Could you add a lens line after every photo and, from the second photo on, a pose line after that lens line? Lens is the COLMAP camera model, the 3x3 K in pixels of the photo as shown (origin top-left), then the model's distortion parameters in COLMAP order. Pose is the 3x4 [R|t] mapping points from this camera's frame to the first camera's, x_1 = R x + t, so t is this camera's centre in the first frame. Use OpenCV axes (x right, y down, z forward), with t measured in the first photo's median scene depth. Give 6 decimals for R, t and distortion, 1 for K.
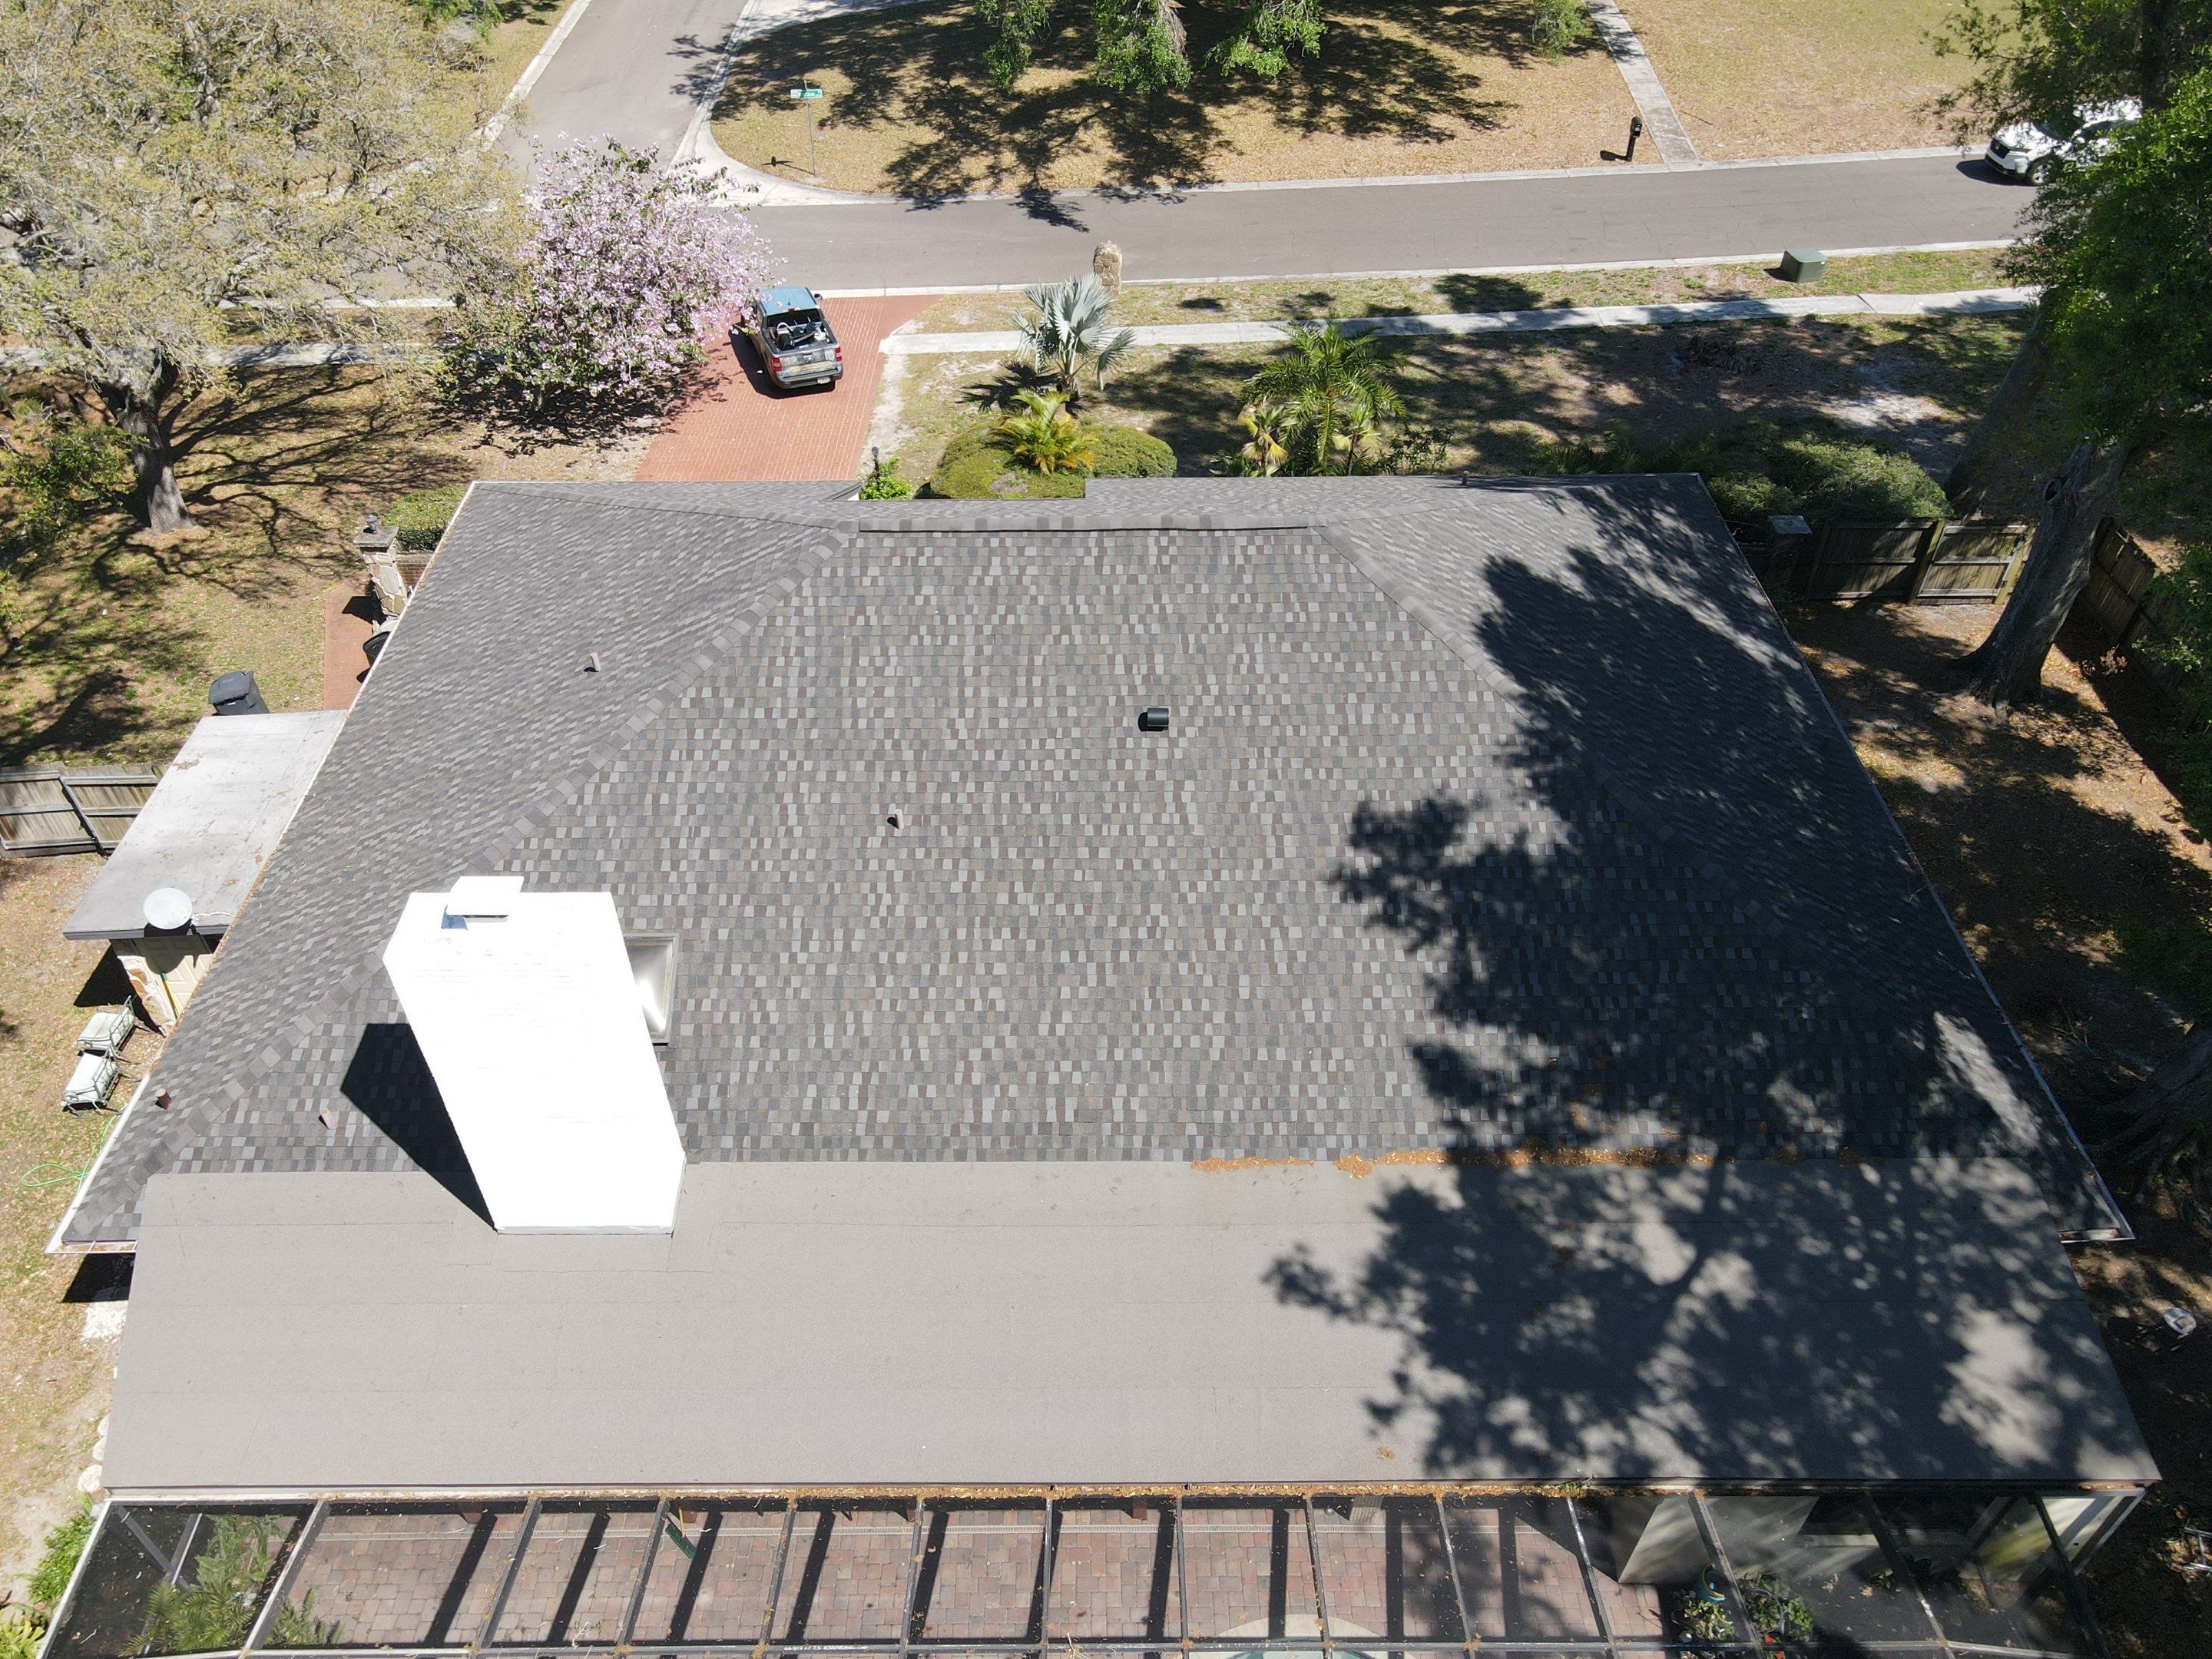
lens RADIAL K [[1622.4, 0, 1084.5], [0, 1622.4, 824.2], [0, 0, 1]] dist [-0.004905, 0.043829]
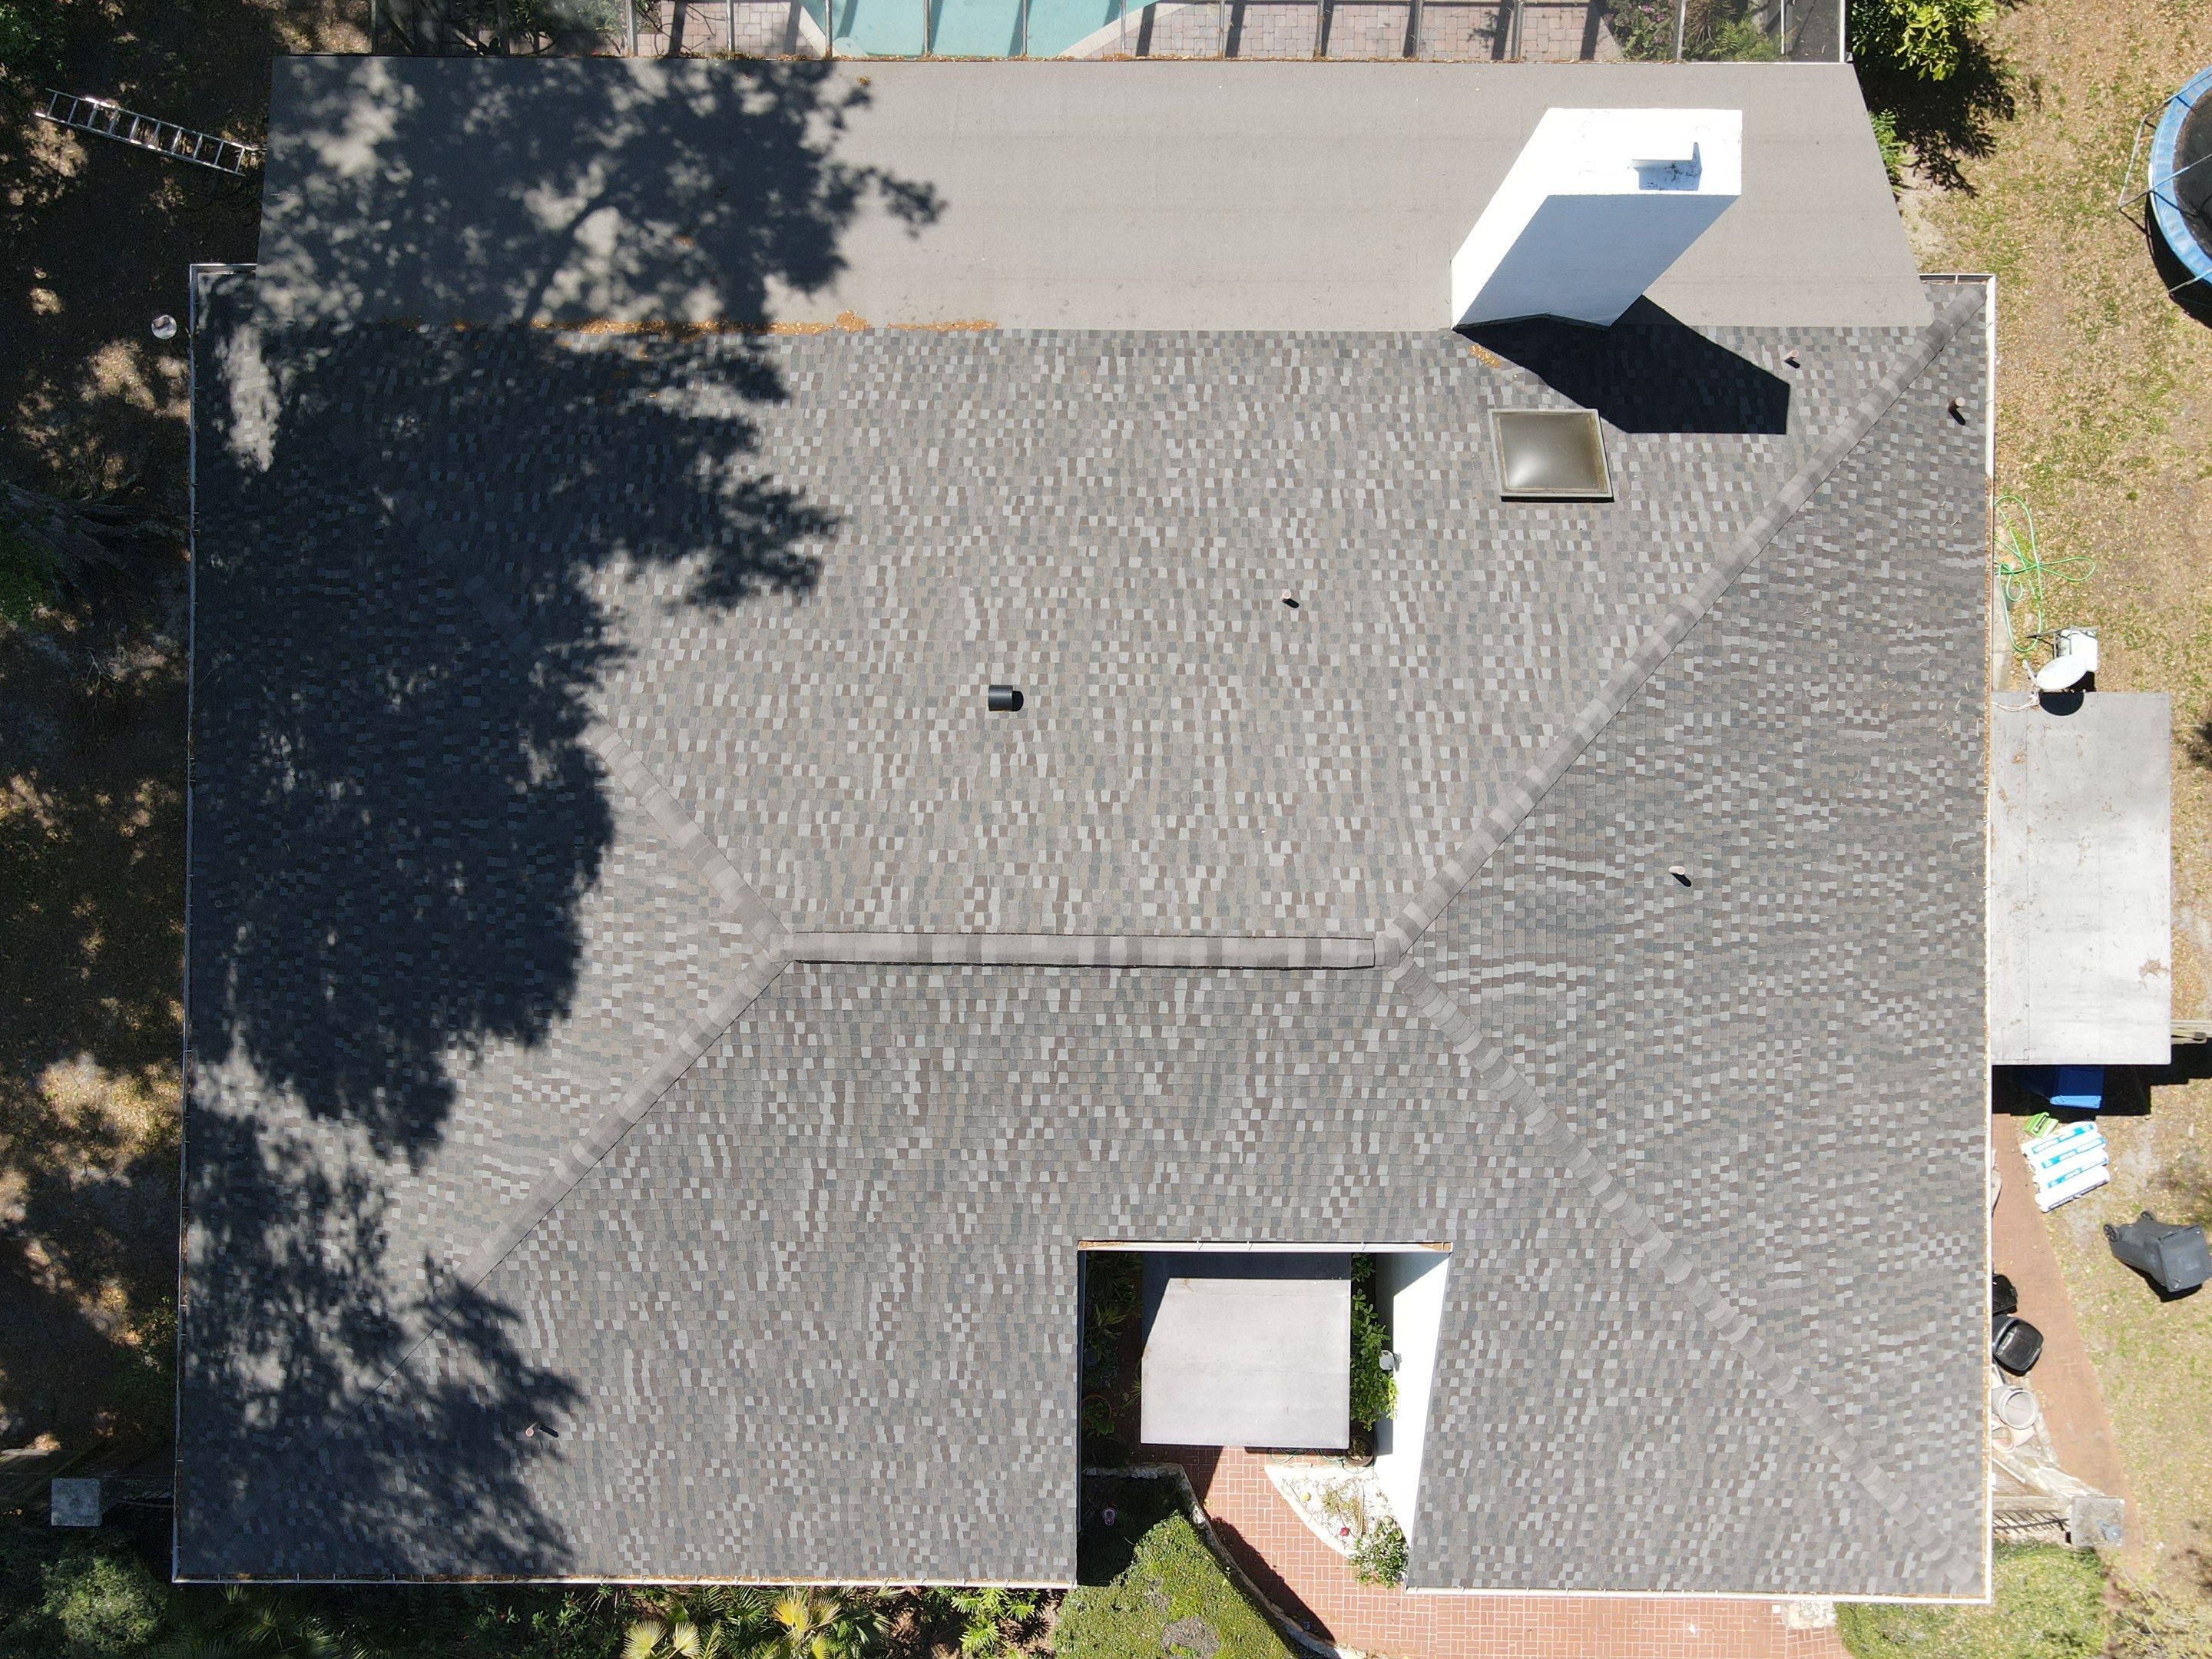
lens RADIAL K [[1622.4, 0, 1070.3], [0, 1622.4, 823.5], [0, 0, 1]] dist [-0.004905, 0.043829]
pose [[-0.999770, -0.011802, 0.017925, -0.005888], [0.021266, -0.657273, 0.753353, -0.522563], [0.002891, 0.753561, 0.657372, 0.321291]]
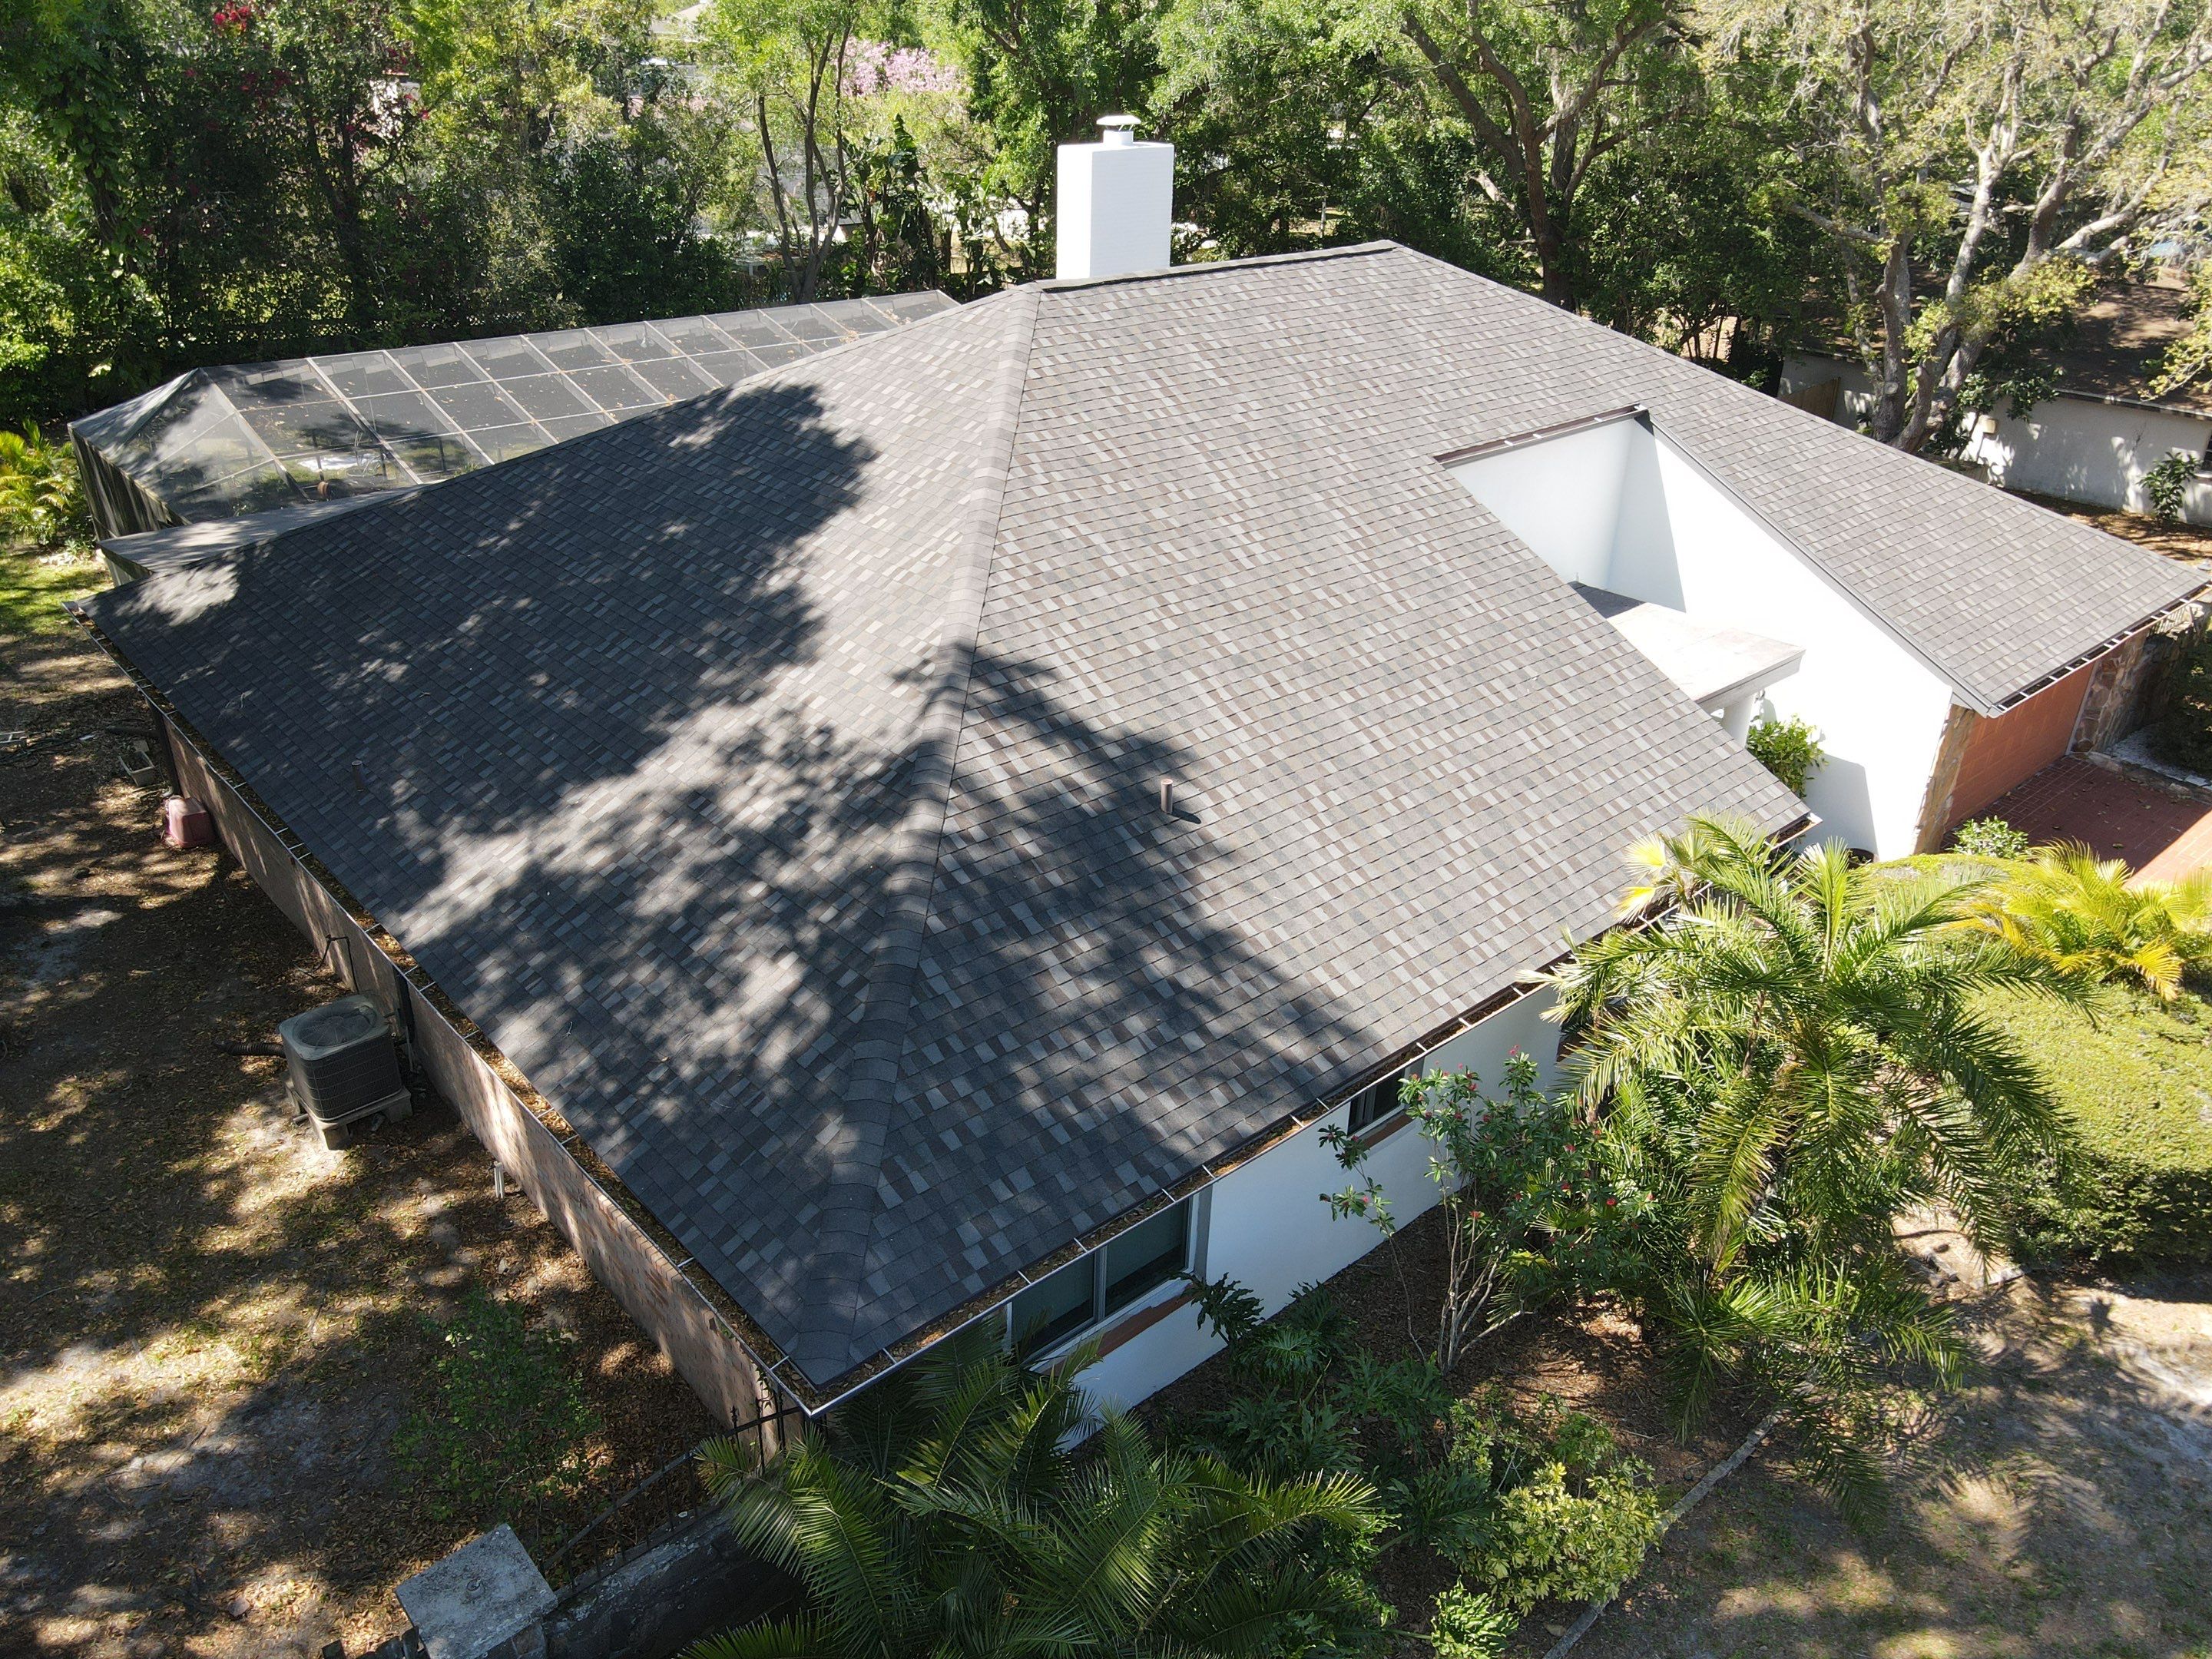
lens RADIAL K [[1622.4, 0, 1083.7], [0, 1622.4, 832.1], [0, 0, 1]] dist [-0.004905, 0.043829]
pose [[-0.751924, 0.289857, -0.592109, 0.490919], [-0.449253, 0.432025, 0.782001, -0.519686], [0.482474, 0.854013, -0.194631, 1.008639]]
